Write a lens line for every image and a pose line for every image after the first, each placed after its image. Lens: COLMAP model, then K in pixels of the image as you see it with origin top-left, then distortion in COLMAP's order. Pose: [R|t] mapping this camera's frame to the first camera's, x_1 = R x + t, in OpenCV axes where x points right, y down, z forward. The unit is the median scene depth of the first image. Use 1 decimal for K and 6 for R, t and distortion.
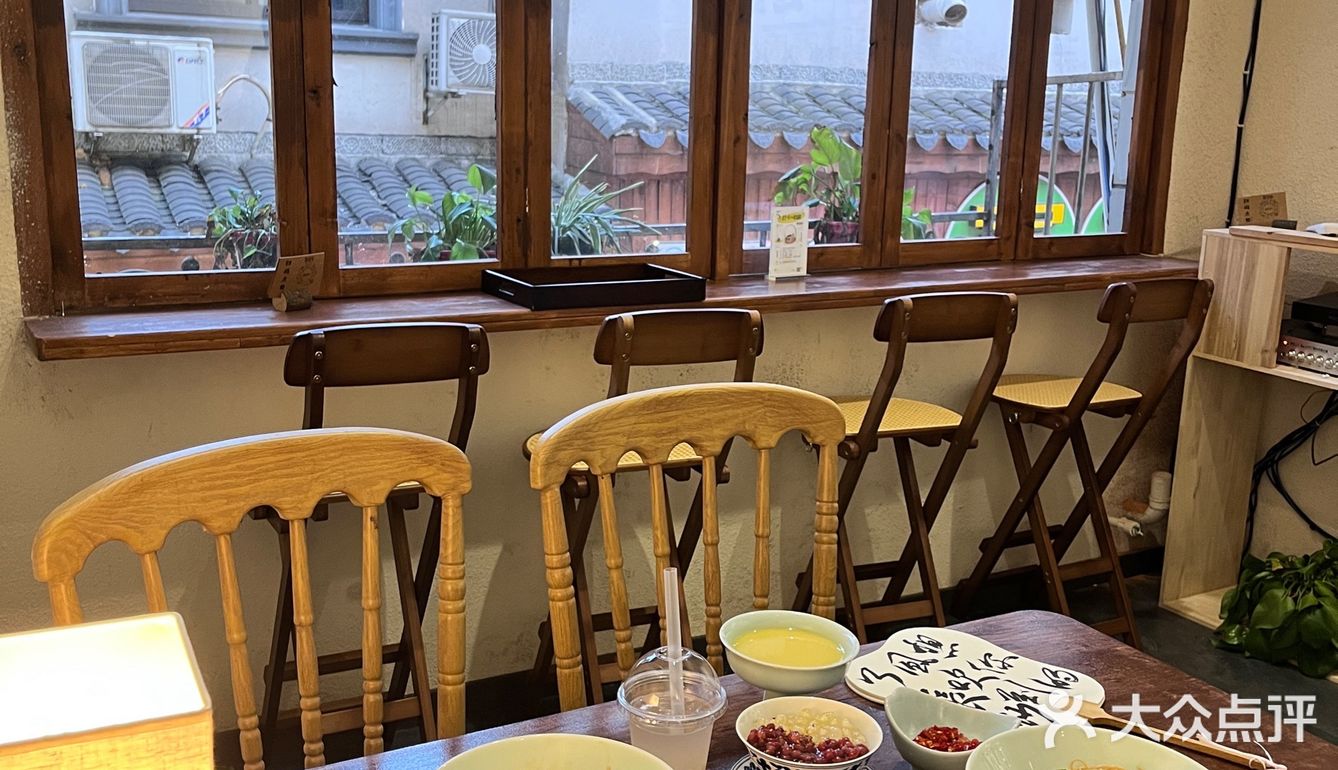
lens RADIAL K [[1368.6, 0, 669.8], [0, 1368.6, 385.8], [0, 0, 1]] dist [0.017704, 0.000000]
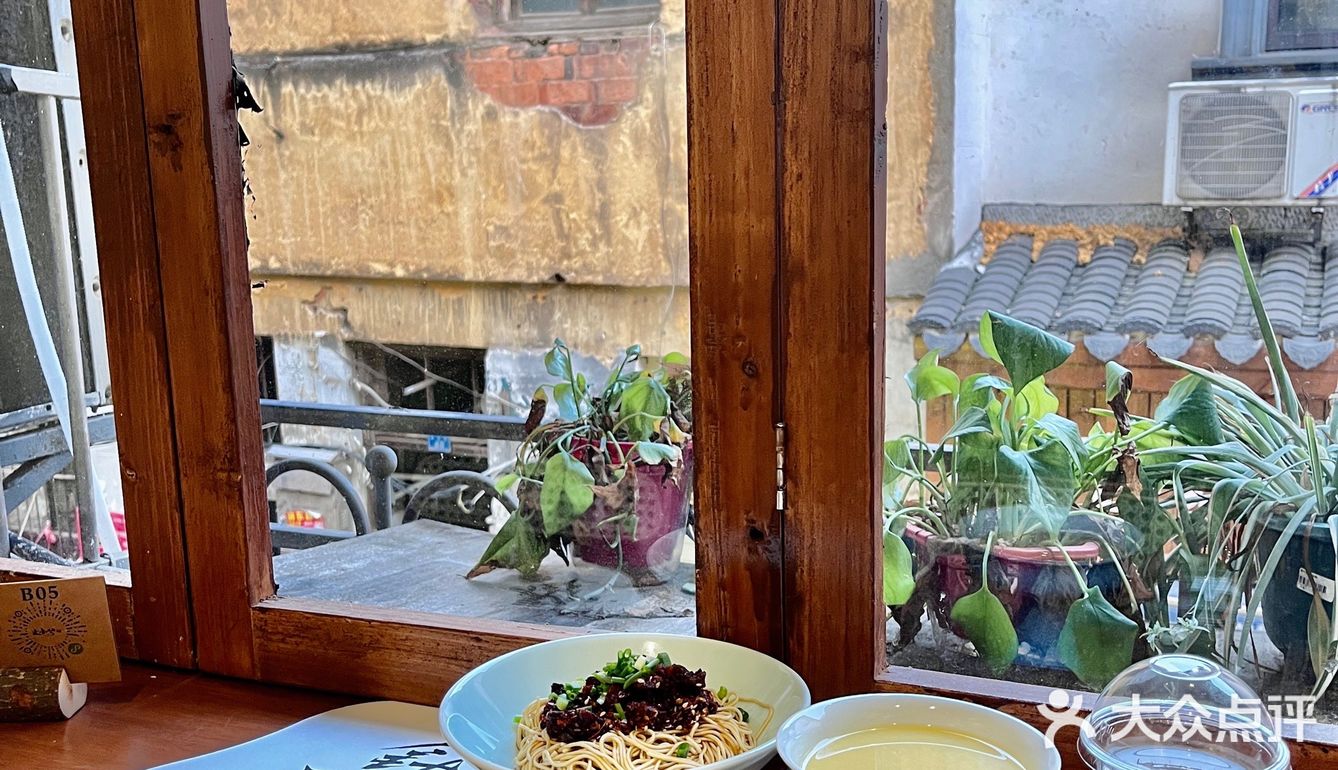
lens RADIAL K [[1368.6, 0, 670.3], [0, 1368.6, 391.7], [0, 0, 1]] dist [0.017704, 0.000000]
pose [[0.610480, 0.092046, -0.786665, 0.036182], [-0.126650, 0.991788, 0.017762, -0.053884], [0.781840, 0.088787, 0.617125, 0.282513]]
